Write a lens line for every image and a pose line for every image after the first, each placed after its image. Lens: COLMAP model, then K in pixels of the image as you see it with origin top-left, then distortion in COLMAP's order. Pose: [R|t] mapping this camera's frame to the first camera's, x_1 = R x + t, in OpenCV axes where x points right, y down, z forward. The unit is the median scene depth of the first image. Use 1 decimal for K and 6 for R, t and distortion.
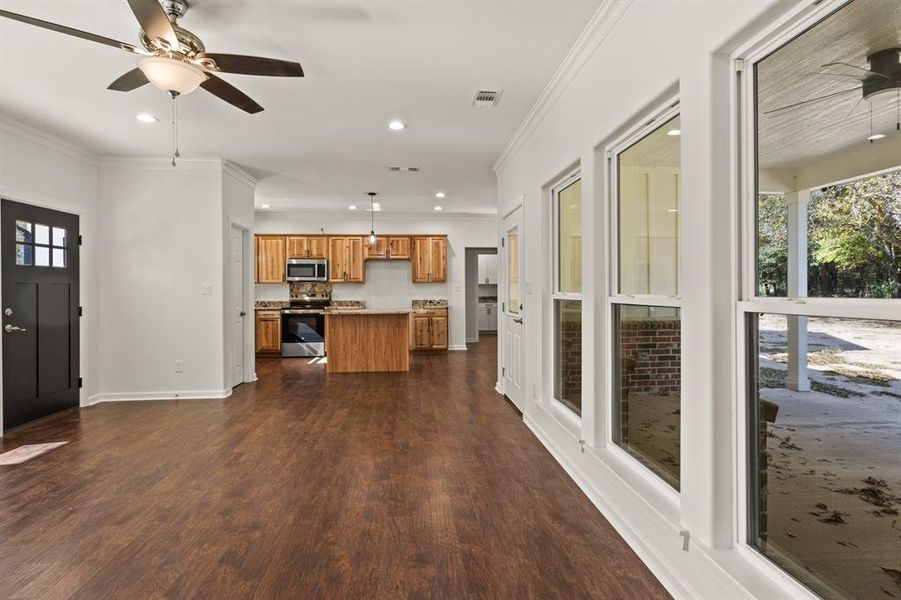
lens RADIAL K [[449.4, 0, 451.7], [0, 449.4, 291.5], [0, 0, 1]] dist [0.002200, 0.000430]
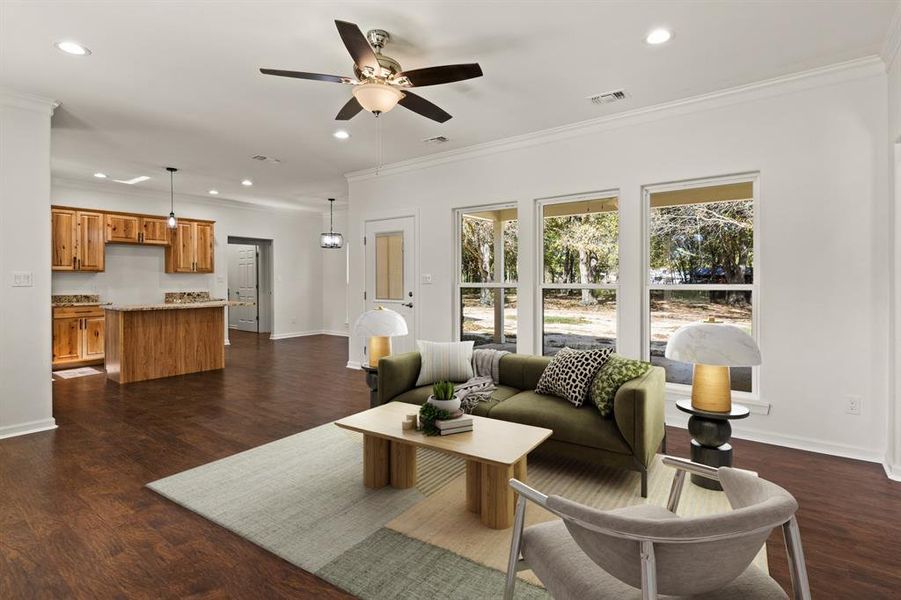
lens RADIAL K [[447.3, 0, 454.3], [0, 447.3, 283.0], [0, 0, 1]] dist [0.001631, 0.000225]
pose [[0.675663, -0.000354, 0.737211, -0.362867], [0.000955, 0.999999, -0.000395, 0.001135], [-0.737210, 0.000971, 0.675663, 0.017043]]
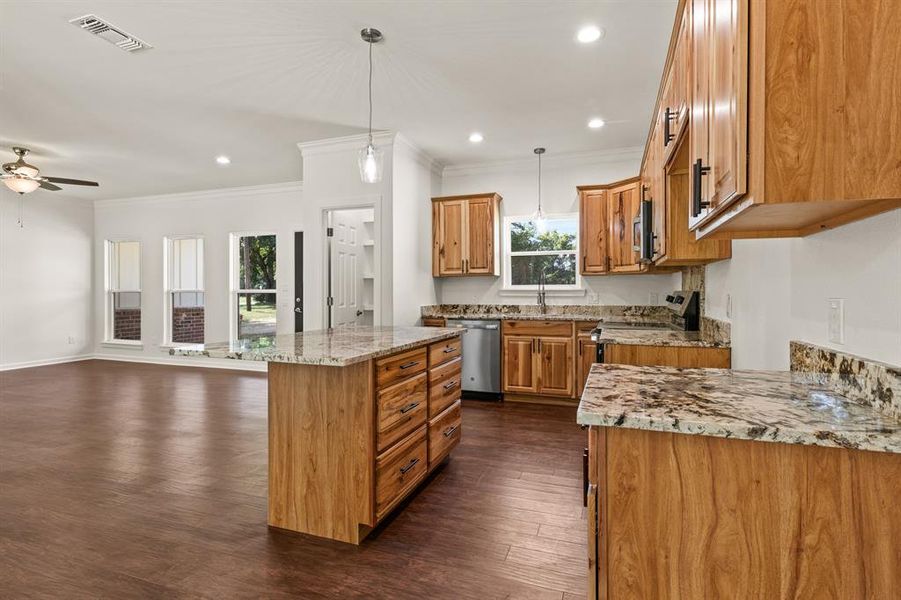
lens RADIAL K [[445.2, 0, 453.4], [0, 445.2, 289.7], [0, 0, 1]] dist [0.001526, 0.000239]
pose [[-0.419017, 0.002038, -0.907976, 0.115769], [-0.002428, 0.999991, 0.003365, 0.000285], [0.907975, 0.003615, -0.419008, 1.003037]]
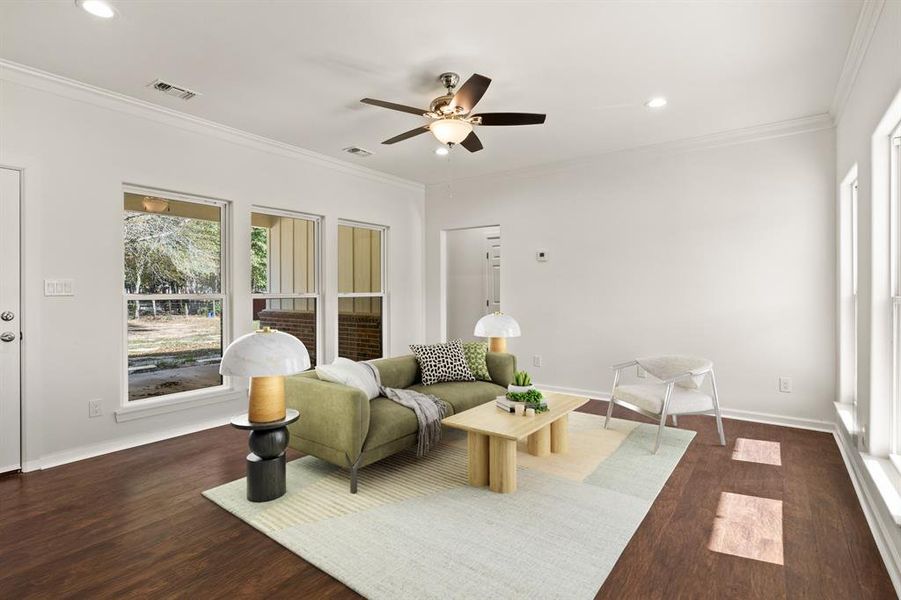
lens RADIAL K [[449.4, 0, 451.7], [0, 449.4, 291.5], [0, 0, 1]] dist [0.002200, 0.000430]
pose [[-0.753332, 0.005739, 0.657616, -0.408004], [0.008239, 0.999966, 0.000712, 0.000594], [-0.657589, 0.005954, -0.753353, 0.545395]]
